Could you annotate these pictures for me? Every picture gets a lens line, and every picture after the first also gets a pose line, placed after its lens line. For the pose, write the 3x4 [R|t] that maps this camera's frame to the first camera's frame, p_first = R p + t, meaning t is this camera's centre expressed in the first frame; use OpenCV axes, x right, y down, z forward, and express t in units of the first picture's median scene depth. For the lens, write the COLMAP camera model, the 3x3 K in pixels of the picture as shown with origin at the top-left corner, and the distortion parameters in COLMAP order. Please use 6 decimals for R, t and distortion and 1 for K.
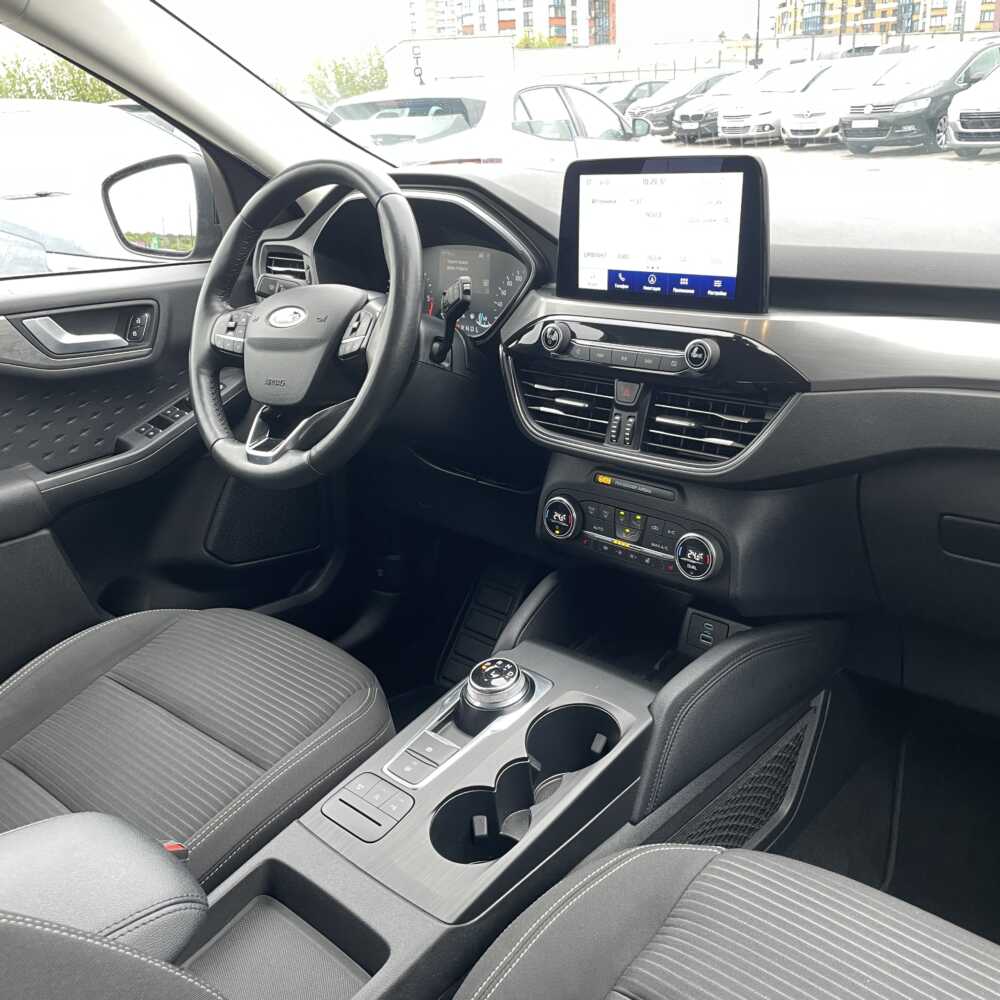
lens RADIAL K [[1011.4, 0, 503.2], [0, 1011.4, 503.8], [0, 0, 1]] dist [0.045745, 0.000000]
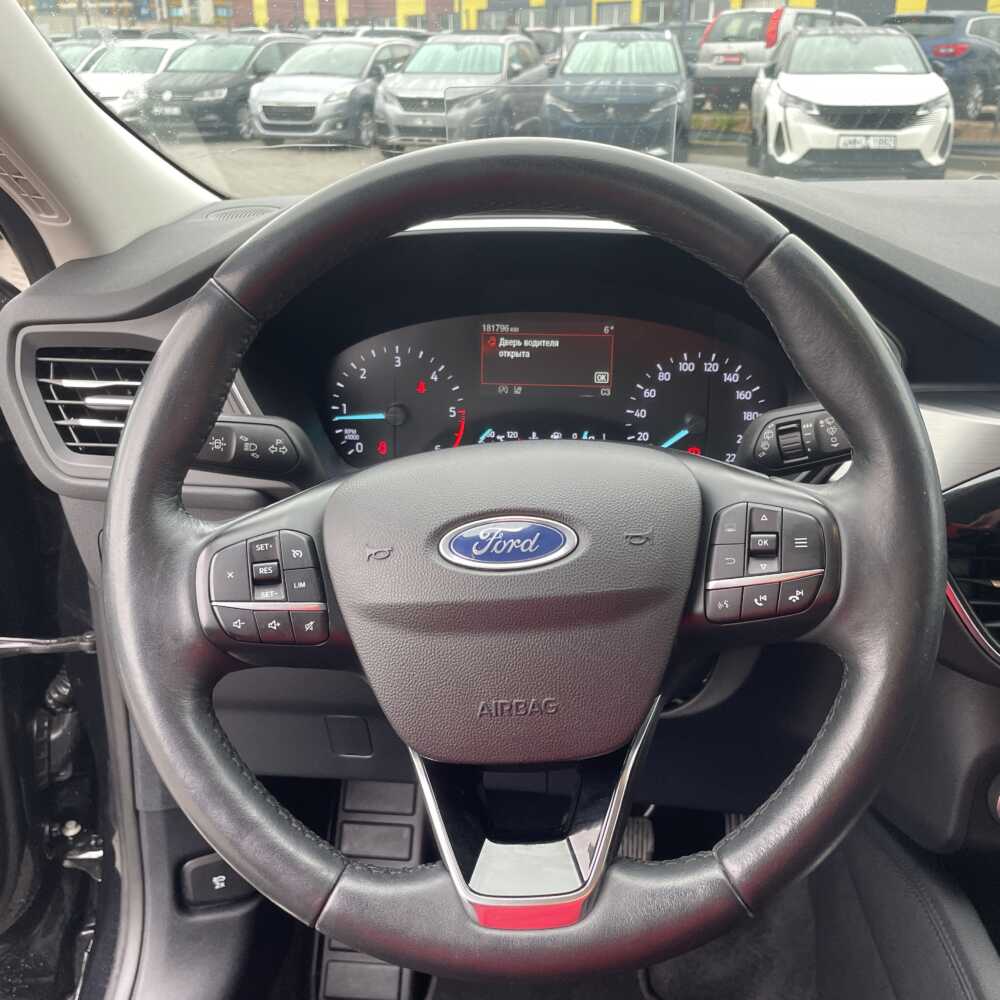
lens RADIAL K [[1011.4, 0, 521.6], [0, 1011.4, 491.4], [0, 0, 1]] dist [0.045745, 0.000000]
pose [[0.782005, -0.179858, 0.596758, -0.502900], [0.178856, 0.981947, 0.061575, -0.256366], [-0.597059, 0.058582, 0.800055, 0.760336]]
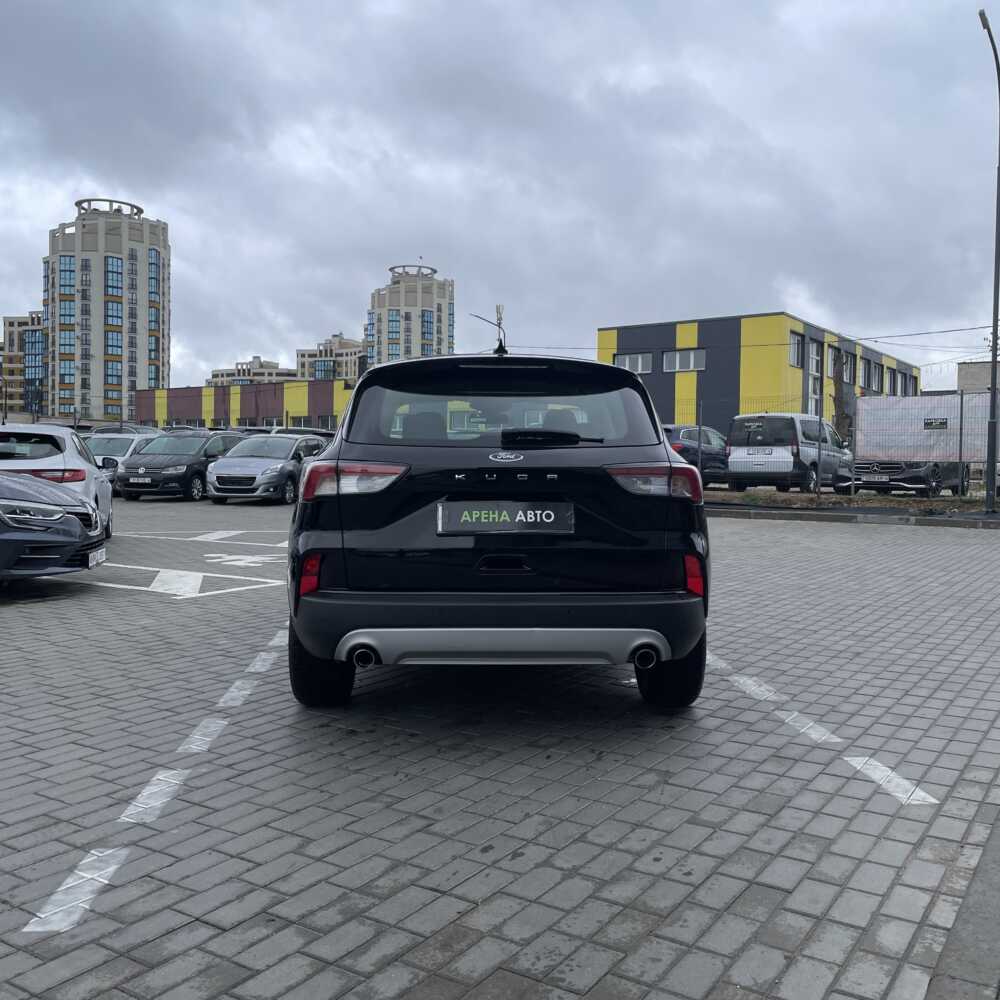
lens RADIAL K [[1011.4, 0, 499.2], [0, 1011.4, 502.5], [0, 0, 1]] dist [0.045745, 0.000000]
pose [[0.705047, 0.045733, 0.707684, -4.696781], [0.198931, 0.945097, -0.259265, 1.805695], [-0.680687, 0.323575, 0.657240, -3.515888]]
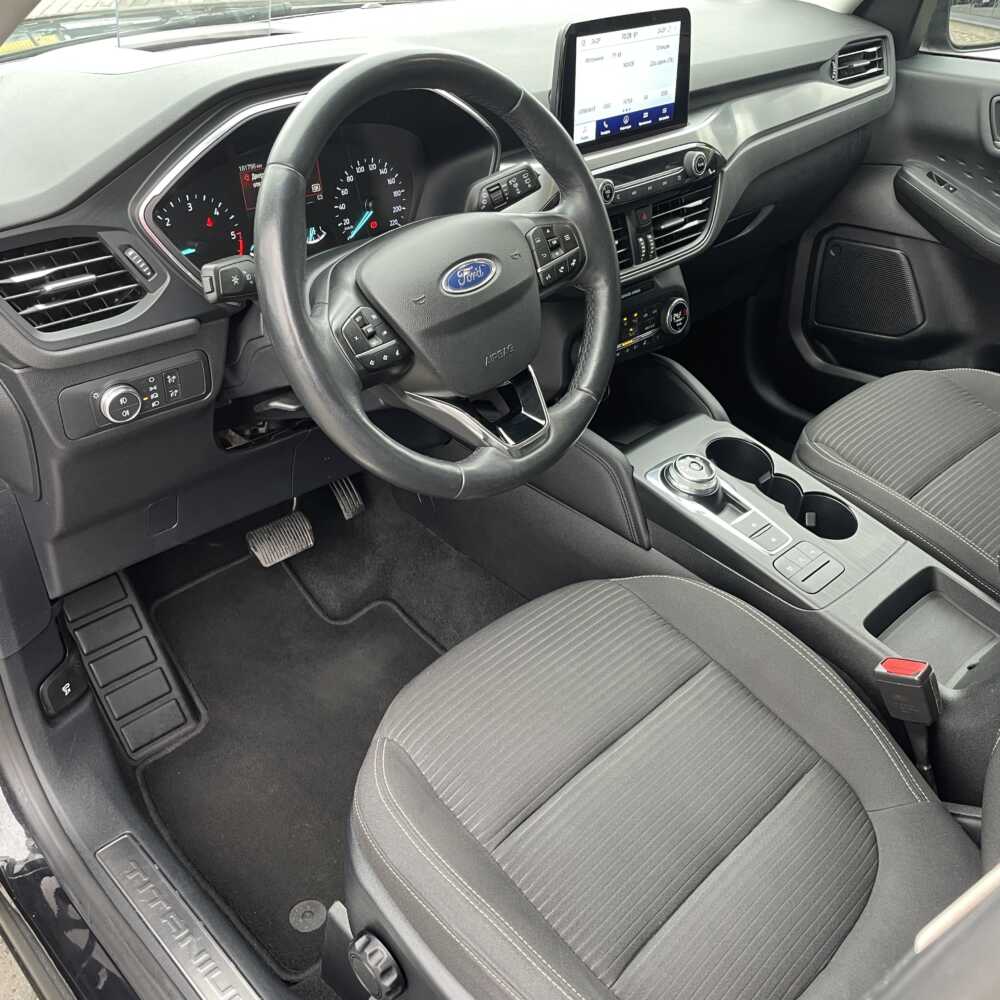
lens RADIAL K [[1011.4, 0, 499.1], [0, 1011.4, 496.3], [0, 0, 1]] dist [0.045745, 0.000000]
pose [[0.041726, -0.504588, 0.862351, -1.088431], [0.321243, 0.824049, 0.466633, -0.449208], [-0.946077, 0.257554, 0.196479, 0.983264]]
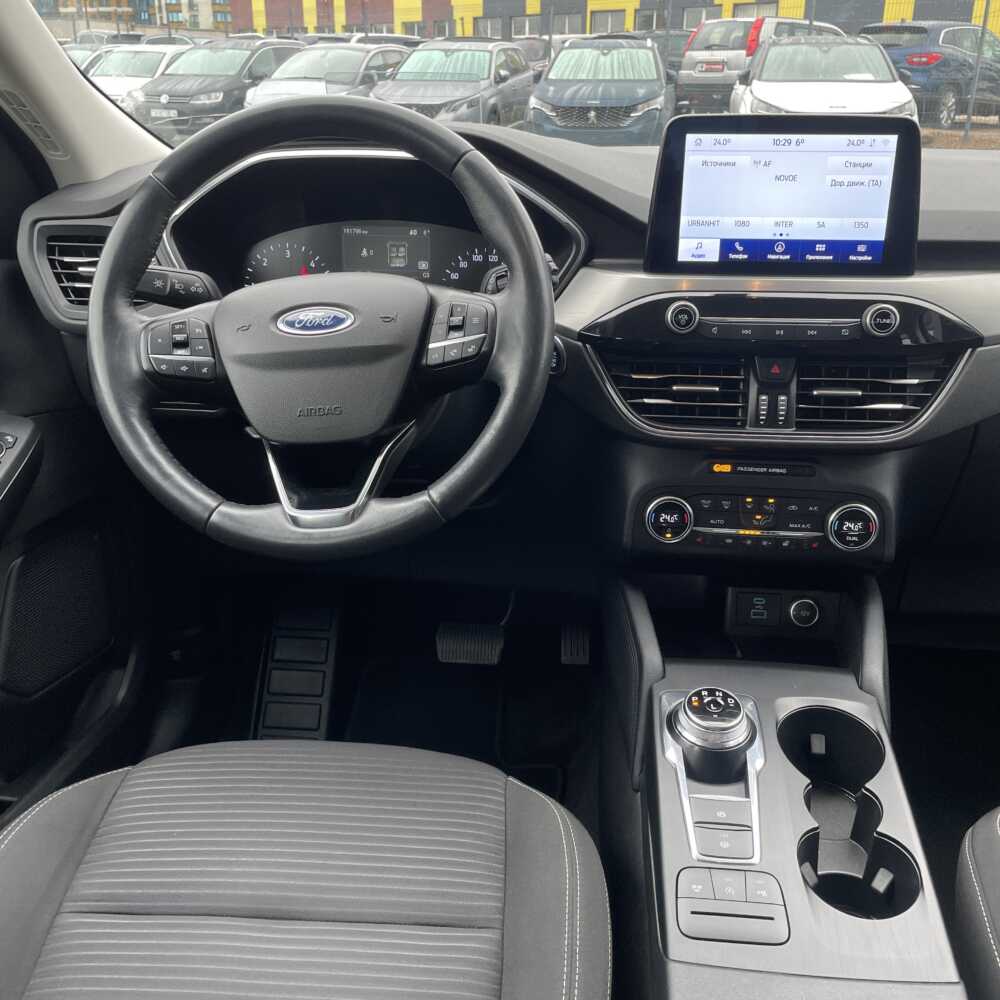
lens RADIAL K [[1011.4, 0, 515.9], [0, 1011.4, 491.0], [0, 0, 1]] dist [0.045745, 0.000000]
pose [[0.783812, -0.170631, 0.597096, -0.623597], [0.171920, 0.983553, 0.055387, -0.089674], [-0.596726, 0.059240, 0.800255, 0.389621]]
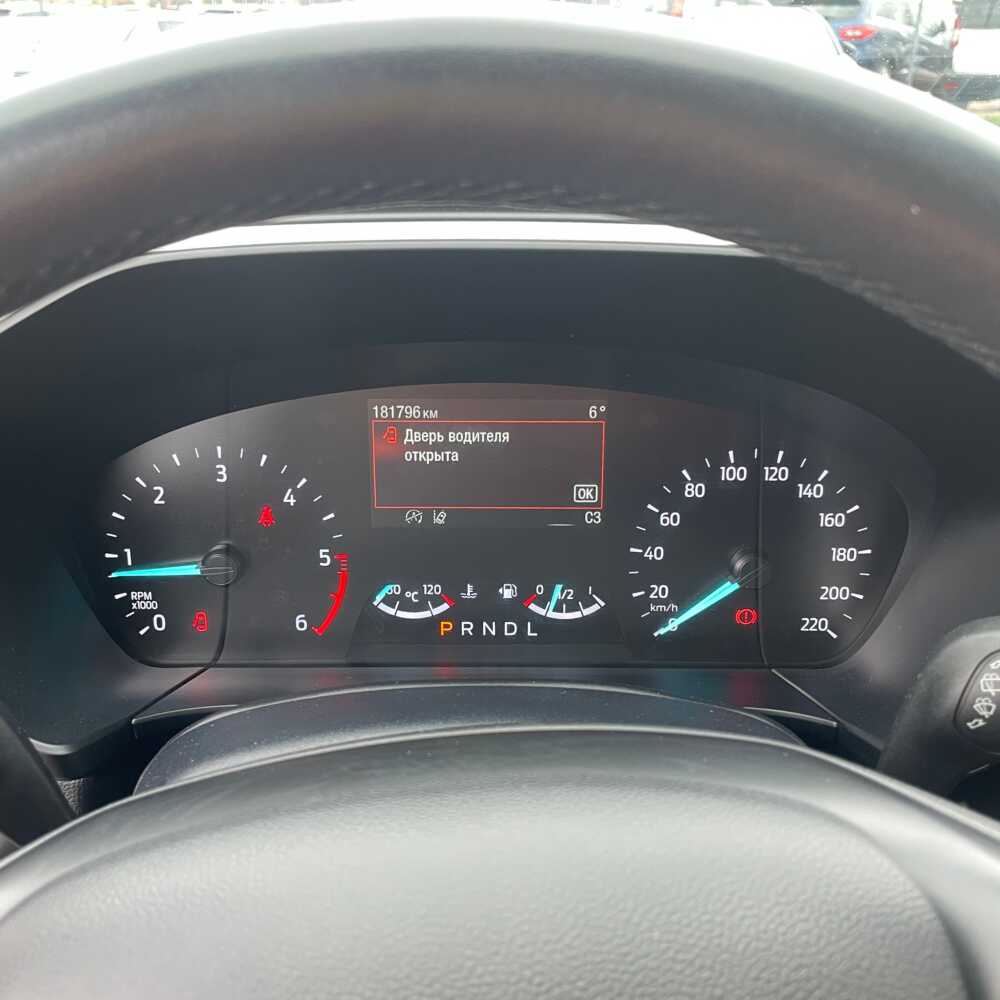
lens RADIAL K [[1036.9, 0, 519.3], [0, 1036.9, 494.0], [0, 0, 1]] dist [0.056359, 0.000000]
pose [[0.723972, -0.205387, 0.658545, -0.314906], [0.200643, 0.976070, 0.083839, -0.321055], [-0.660006, 0.071435, 0.747857, 0.995868]]
